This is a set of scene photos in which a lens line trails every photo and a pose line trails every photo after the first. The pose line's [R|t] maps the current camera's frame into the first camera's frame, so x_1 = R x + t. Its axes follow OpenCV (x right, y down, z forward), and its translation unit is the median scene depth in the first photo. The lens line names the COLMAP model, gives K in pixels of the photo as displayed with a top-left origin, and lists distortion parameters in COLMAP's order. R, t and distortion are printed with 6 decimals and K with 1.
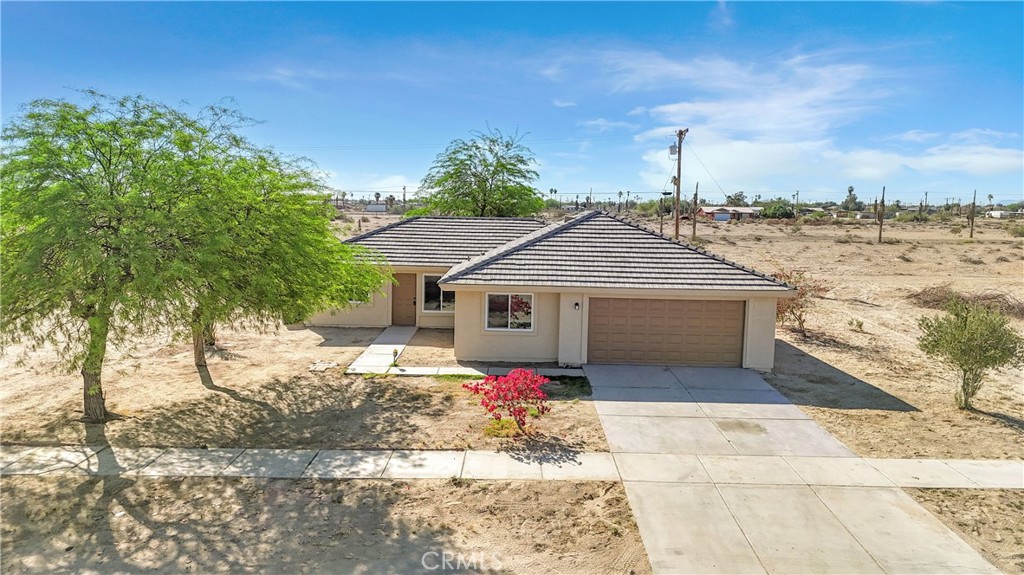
lens RADIAL K [[754.2, 0, 513.7], [0, 754.2, 263.8], [0, 0, 1]] dist [0.084141, -0.089593]
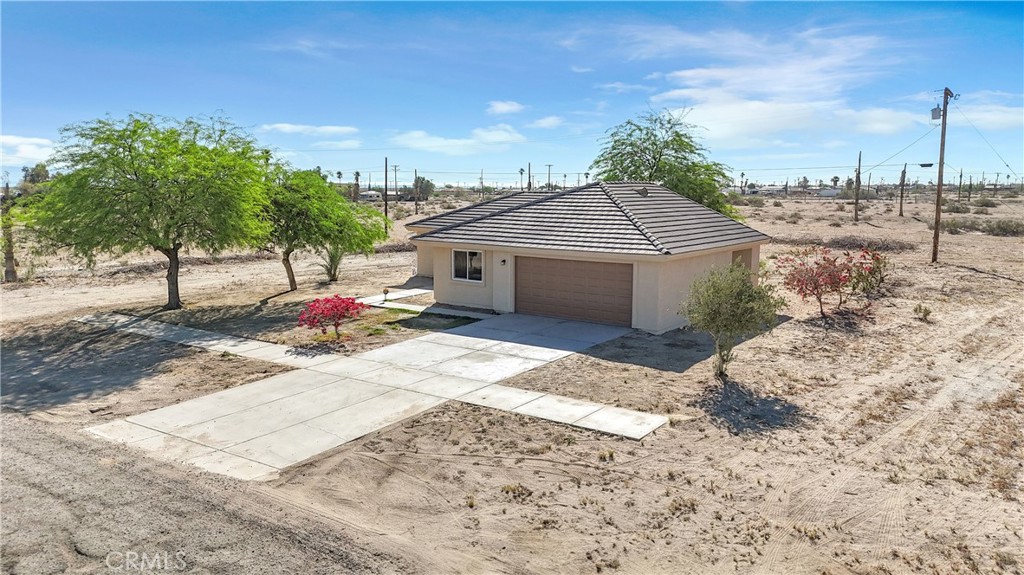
lens RADIAL K [[754.2, 0, 513.7], [0, 754.2, 263.8], [0, 0, 1]] dist [0.084141, -0.089593]
pose [[0.809688, 0.045002, -0.585133, 0.759710], [-0.035397, 0.998985, 0.027850, 0.024102], [0.585792, -0.001838, 0.810459, 0.053275]]
